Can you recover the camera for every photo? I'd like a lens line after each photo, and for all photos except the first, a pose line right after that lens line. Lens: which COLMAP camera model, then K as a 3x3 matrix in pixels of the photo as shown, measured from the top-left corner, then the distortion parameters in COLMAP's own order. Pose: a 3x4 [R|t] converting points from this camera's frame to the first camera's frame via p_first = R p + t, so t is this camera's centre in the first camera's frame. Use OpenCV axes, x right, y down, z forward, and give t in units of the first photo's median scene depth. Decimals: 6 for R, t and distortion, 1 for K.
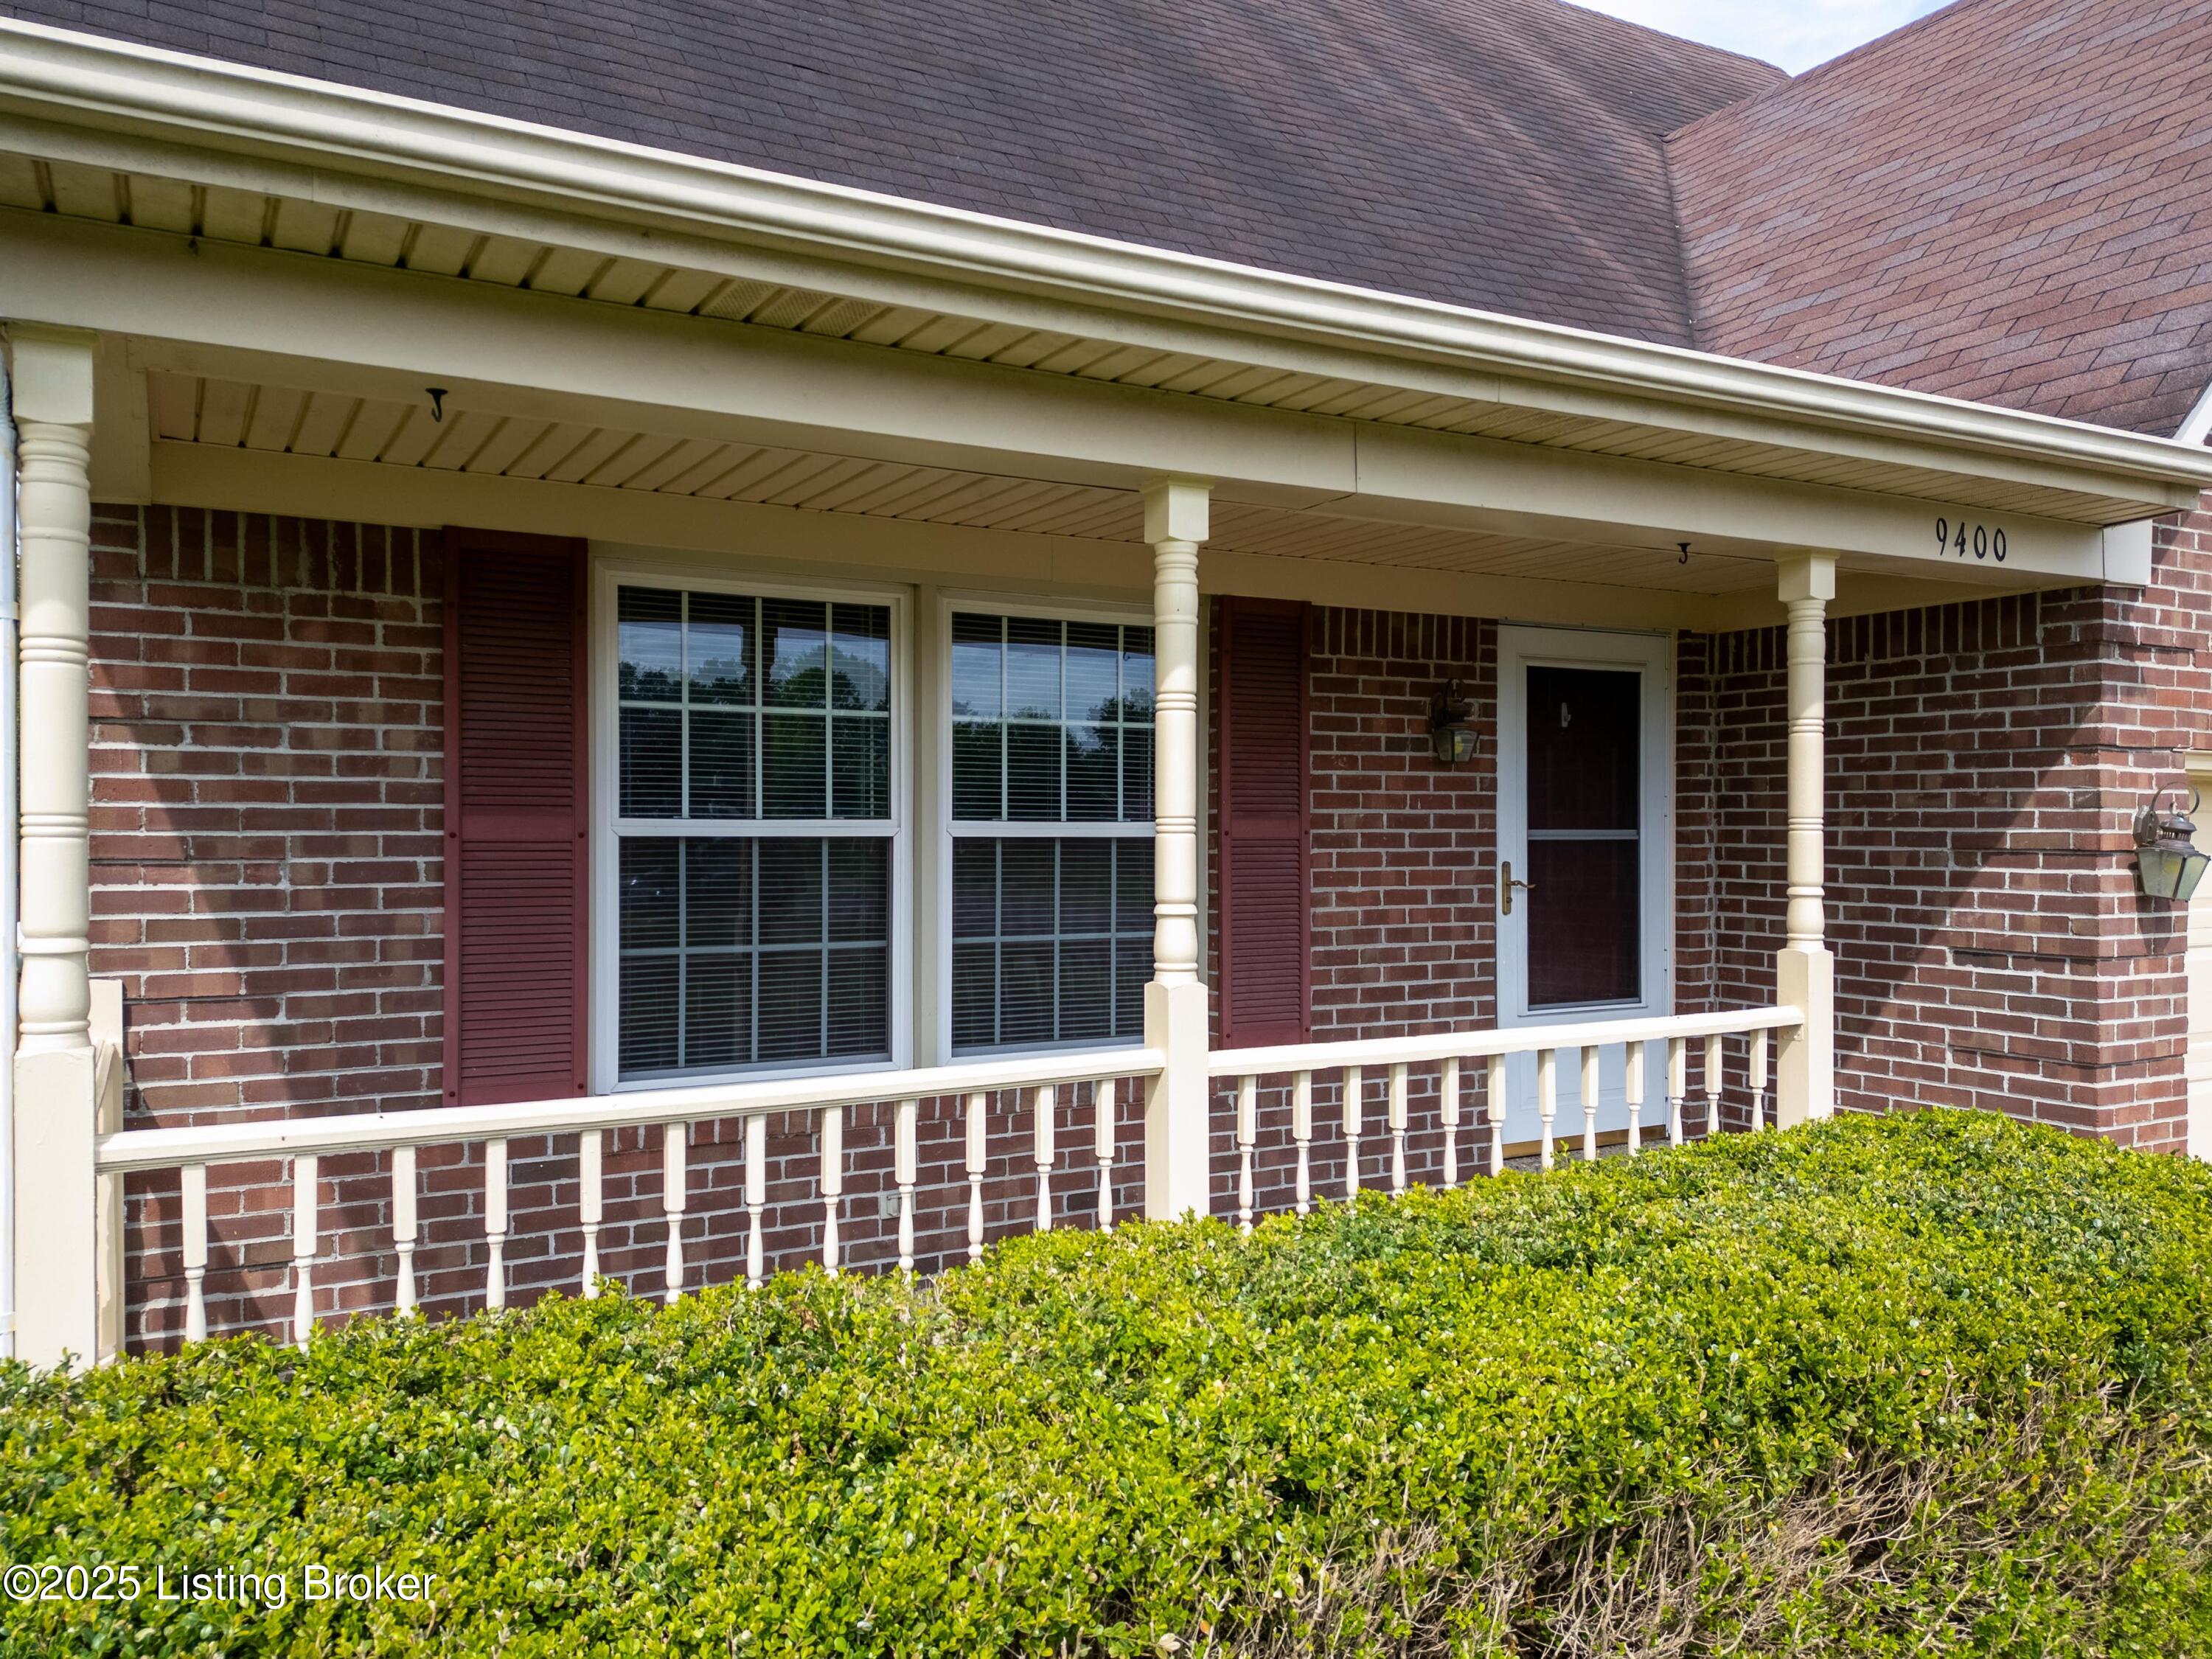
lens RADIAL K [[1821.2, 0, 1153.9], [0, 1821.2, 764.3], [0, 0, 1]] dist [0.093768, -0.116825]
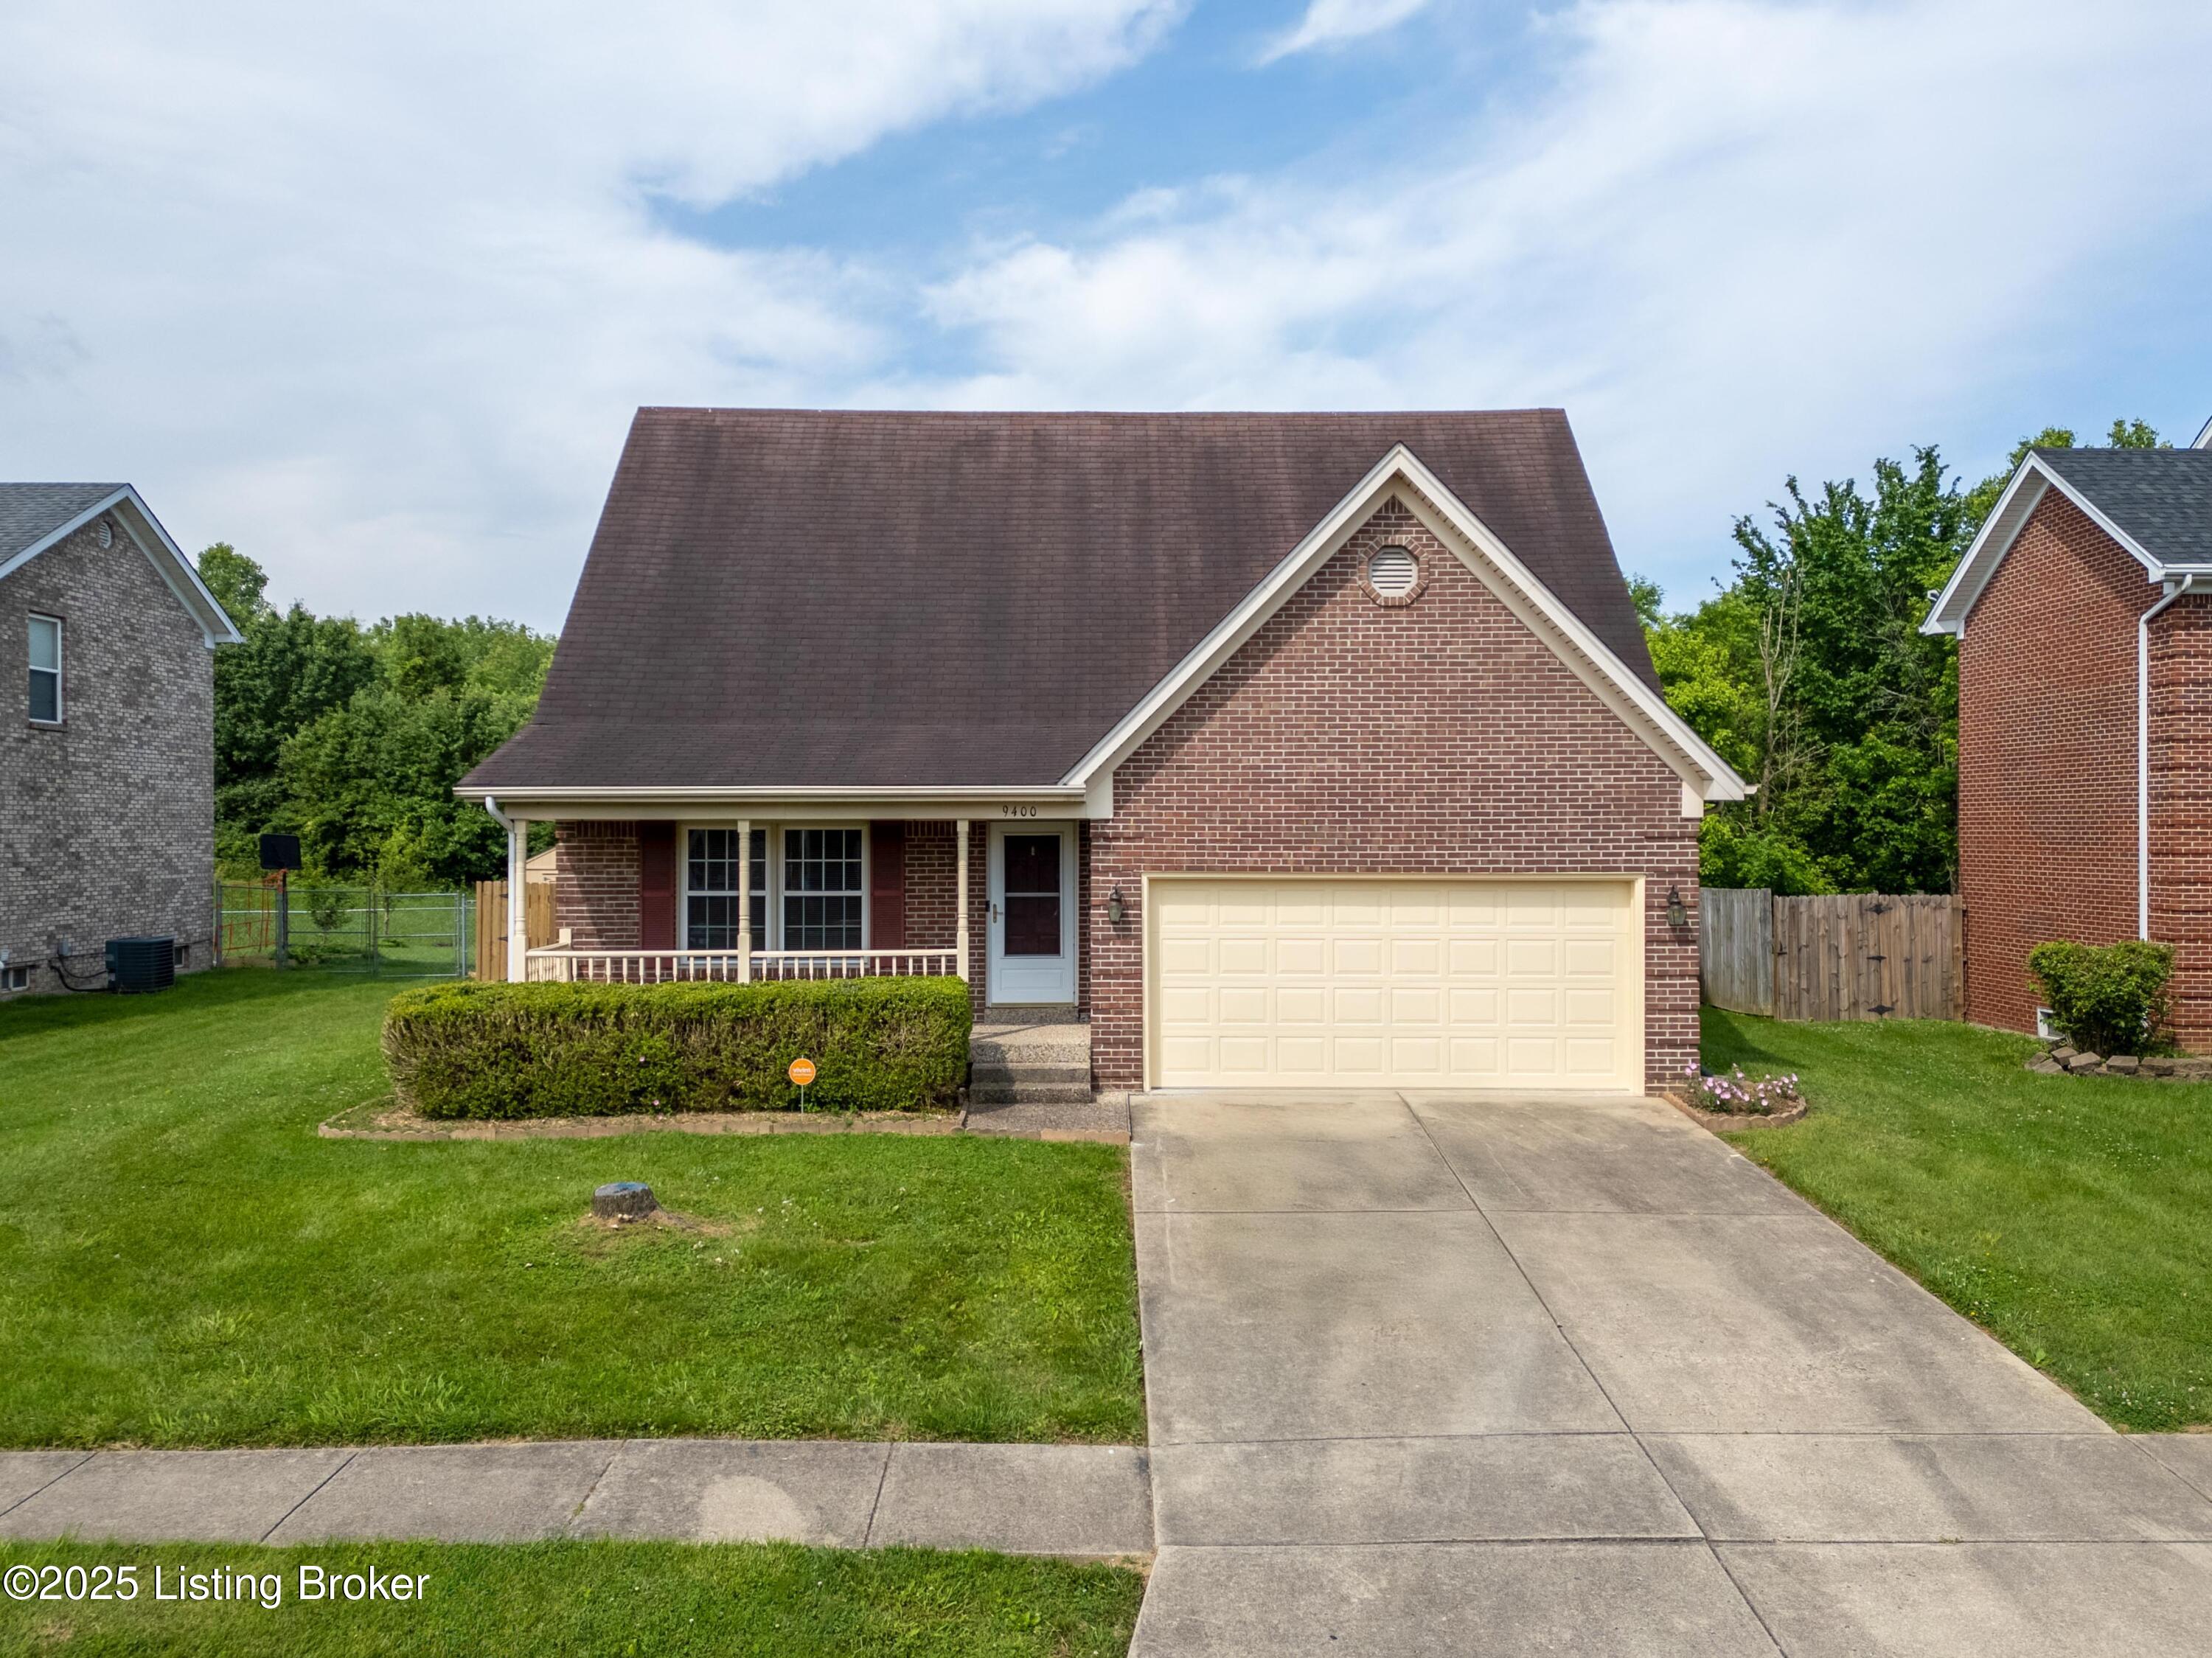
lens RADIAL K [[1821.0, 0, 1153.9], [0, 1821.0, 763.8], [0, 0, 1]] dist [0.093768, -0.116825]
pose [[0.872293, -0.017355, -0.488675, 2.306166], [0.017643, 0.999836, -0.004015, -0.193228], [0.488665, -0.005120, 0.872456, -1.762662]]
